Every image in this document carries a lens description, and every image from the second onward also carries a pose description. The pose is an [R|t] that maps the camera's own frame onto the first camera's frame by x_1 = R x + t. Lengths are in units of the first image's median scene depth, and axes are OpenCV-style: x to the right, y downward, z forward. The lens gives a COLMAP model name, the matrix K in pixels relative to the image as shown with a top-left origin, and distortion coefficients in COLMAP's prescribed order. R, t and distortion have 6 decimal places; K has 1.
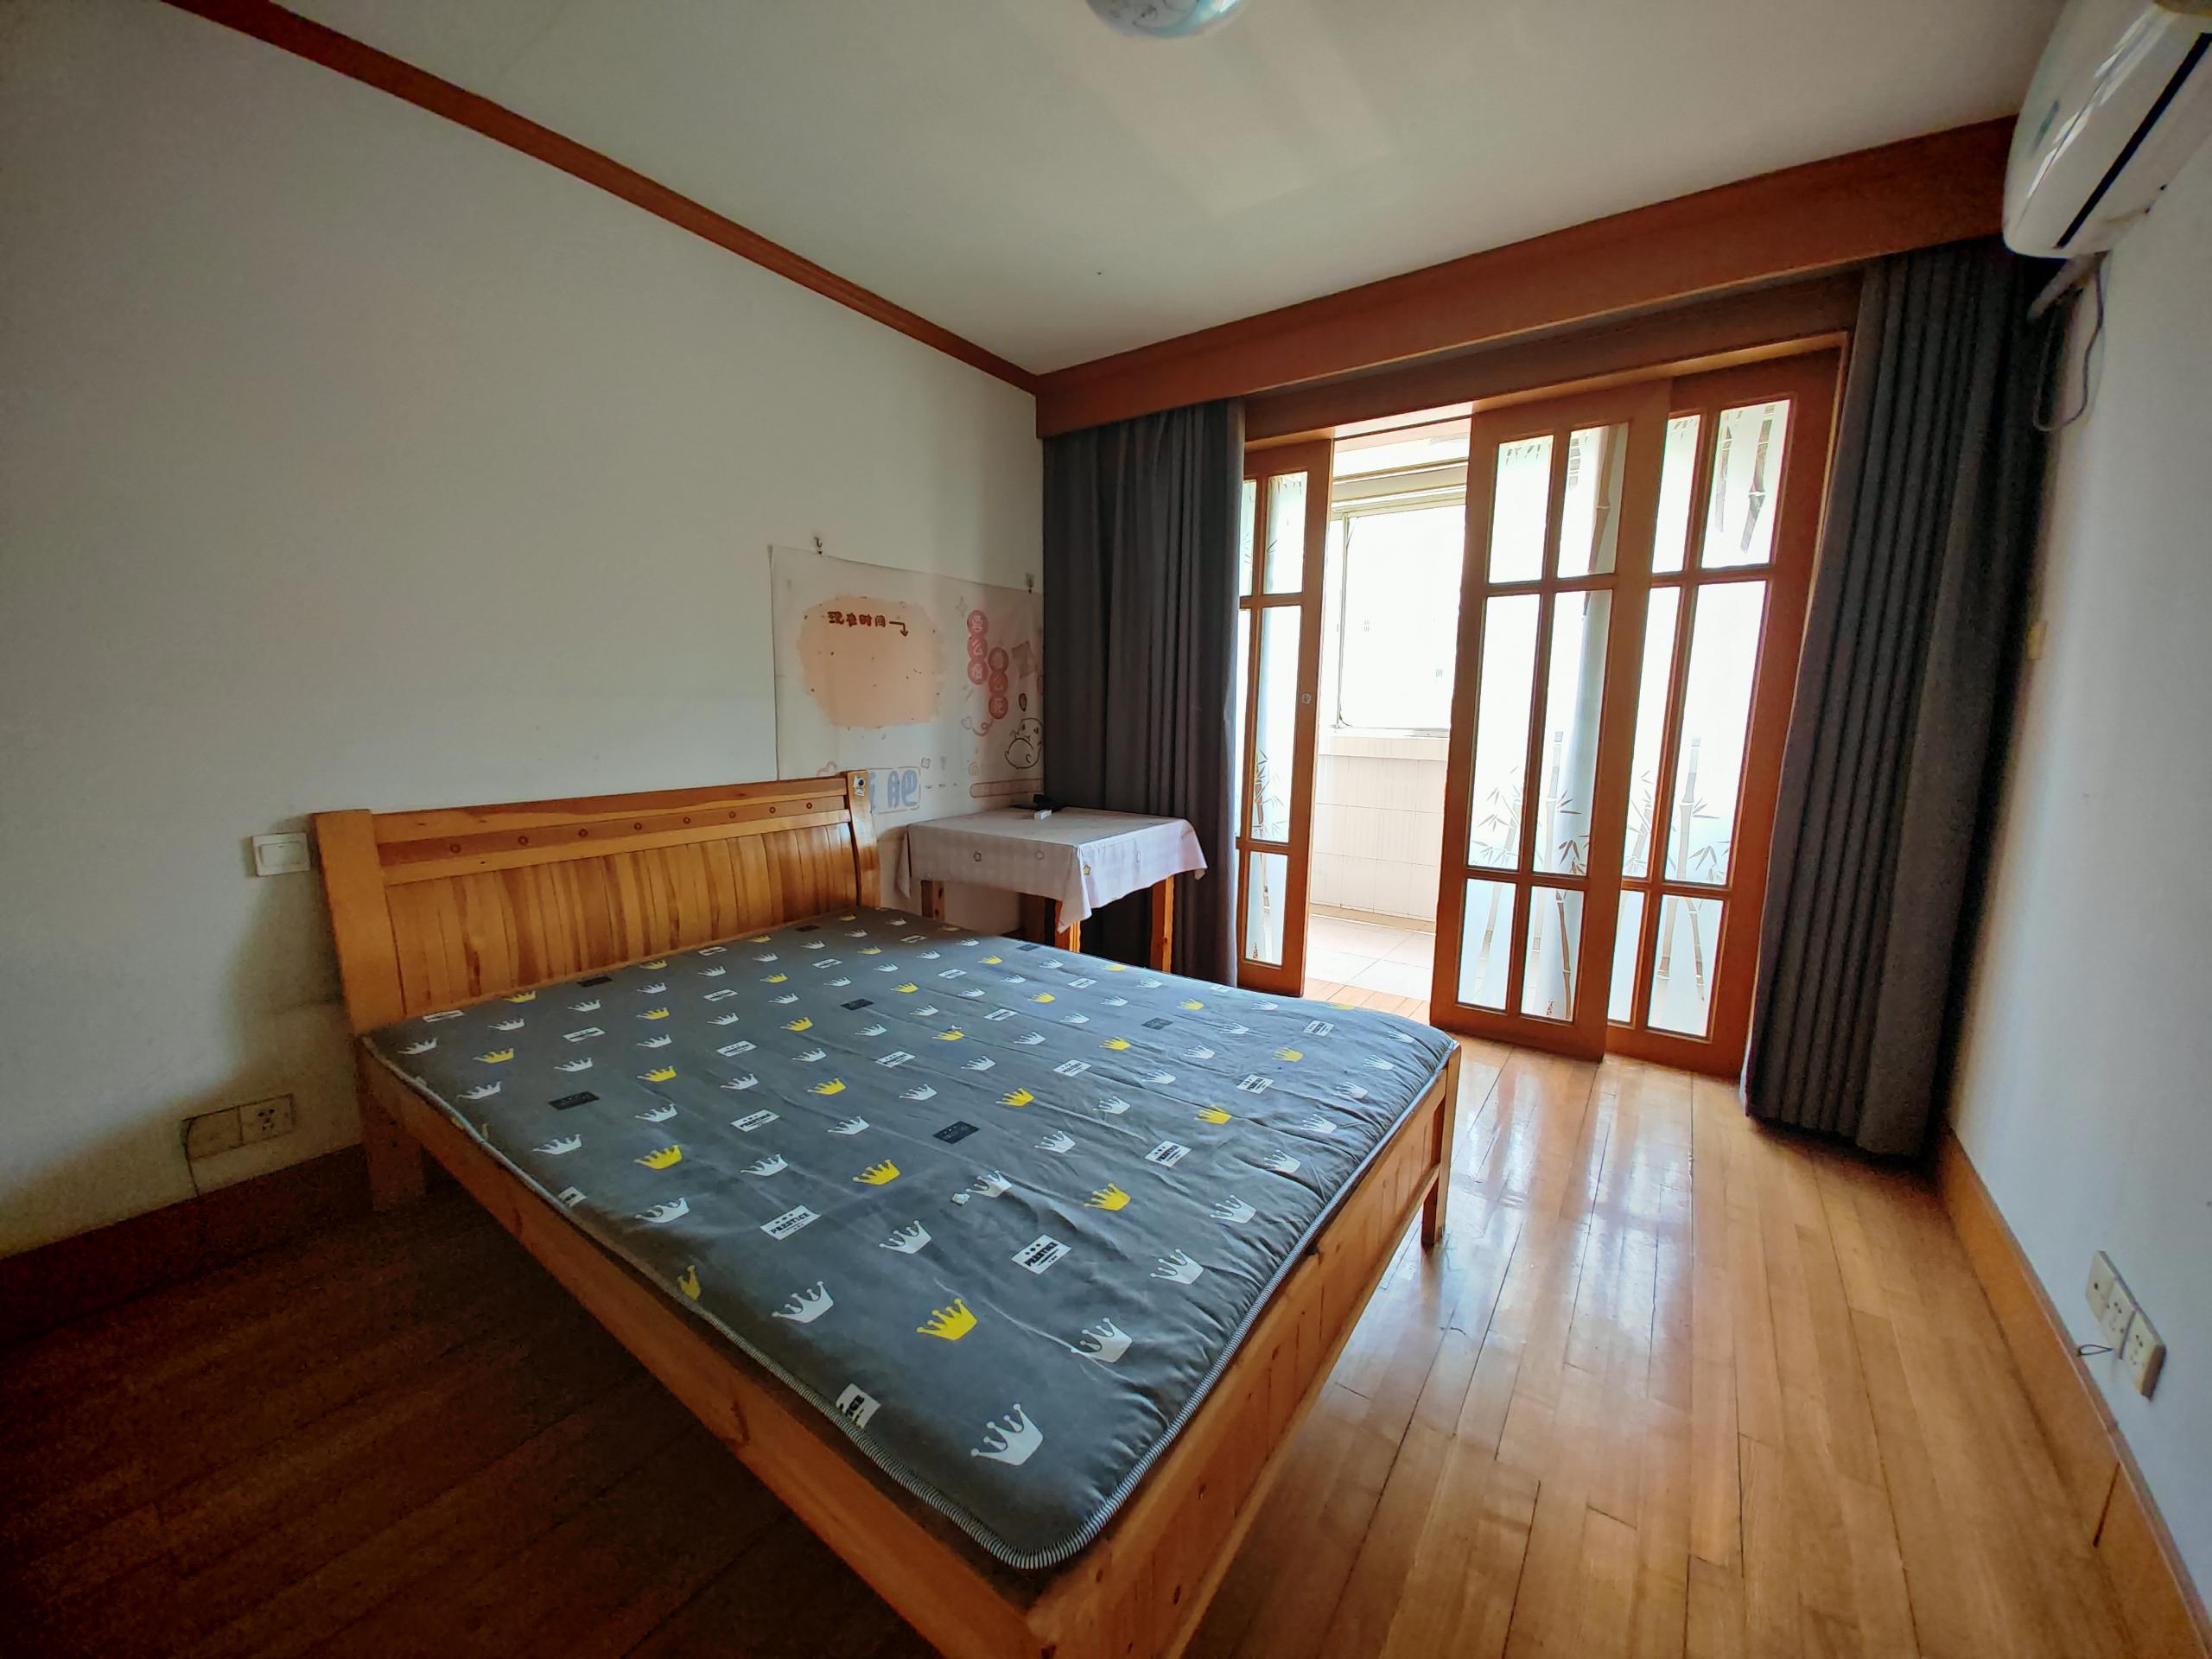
lens RADIAL K [[839.3, 0, 1106.0], [0, 839.3, 829.5], [0, 0, 1]] dist [0.000129, 0.000122]
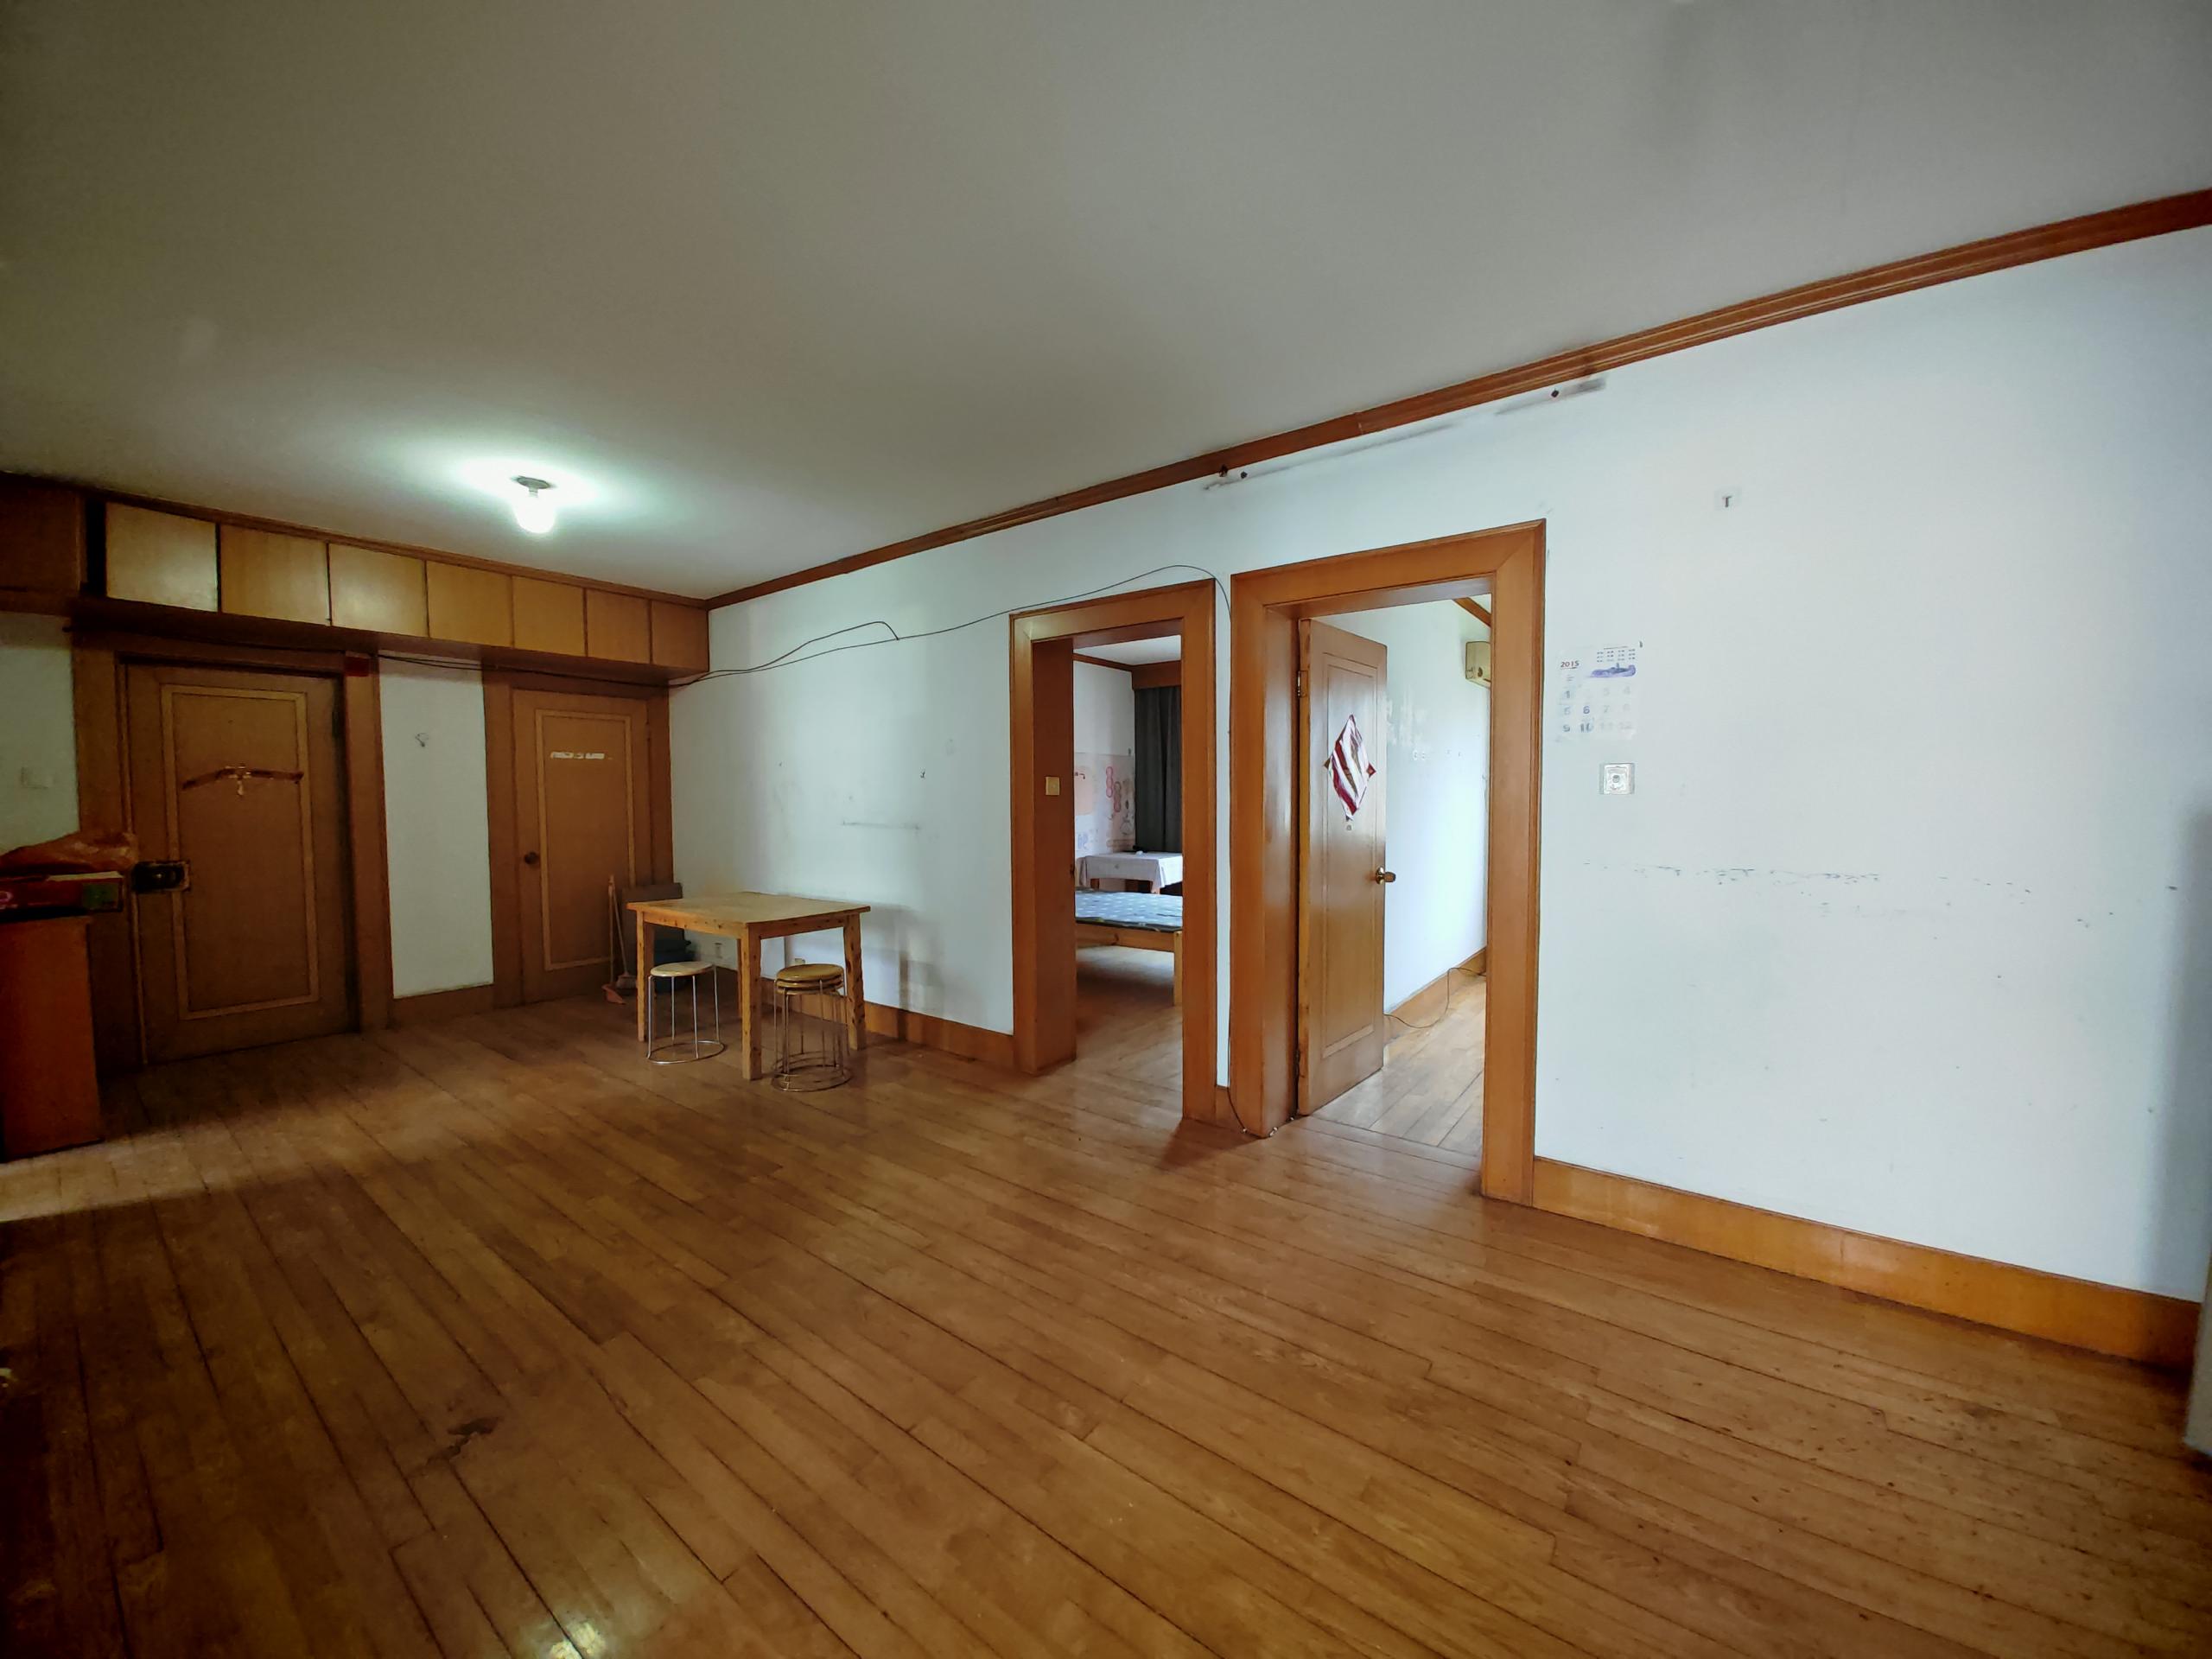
lens RADIAL K [[839.3, 0, 1106.0], [0, 839.3, 829.5], [0, 0, 1]] dist [0.000129, 0.000122]
pose [[0.999638, -0.014575, -0.022619, -0.109970], [0.011761, 0.992718, -0.119888, 0.187769], [0.024202, 0.119579, 0.992530, -1.260582]]
